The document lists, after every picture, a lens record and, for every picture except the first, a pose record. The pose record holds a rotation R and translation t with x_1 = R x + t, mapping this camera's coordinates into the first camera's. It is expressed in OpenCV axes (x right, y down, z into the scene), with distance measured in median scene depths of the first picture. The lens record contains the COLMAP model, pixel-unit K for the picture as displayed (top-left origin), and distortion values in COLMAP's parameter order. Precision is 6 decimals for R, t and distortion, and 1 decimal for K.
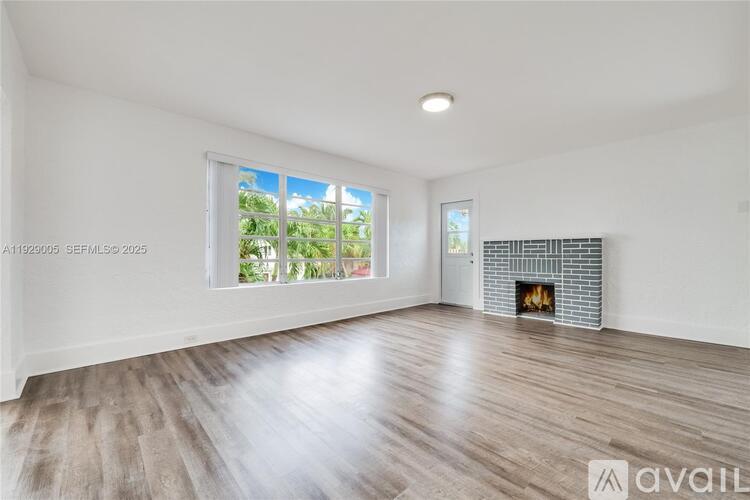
lens RADIAL K [[305.9, 0, 379.3], [0, 305.9, 252.2], [0, 0, 1]] dist [-0.004644, -0.000141]
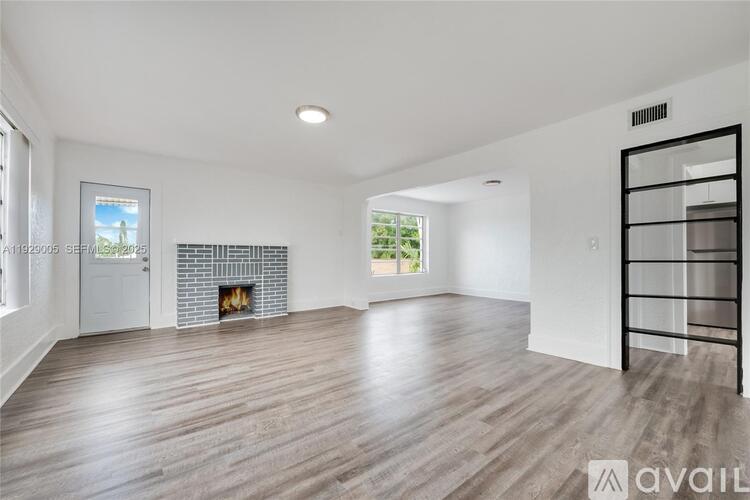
lens RADIAL K [[305.9, 0, 379.3], [0, 305.9, 253.9], [0, 0, 1]] dist [-0.004644, -0.000141]
pose [[0.065804, 0.011145, 0.997770, -0.523240], [-0.001452, 0.999938, -0.011073, 0.000434], [-0.997831, -0.000720, 0.065816, 0.437749]]
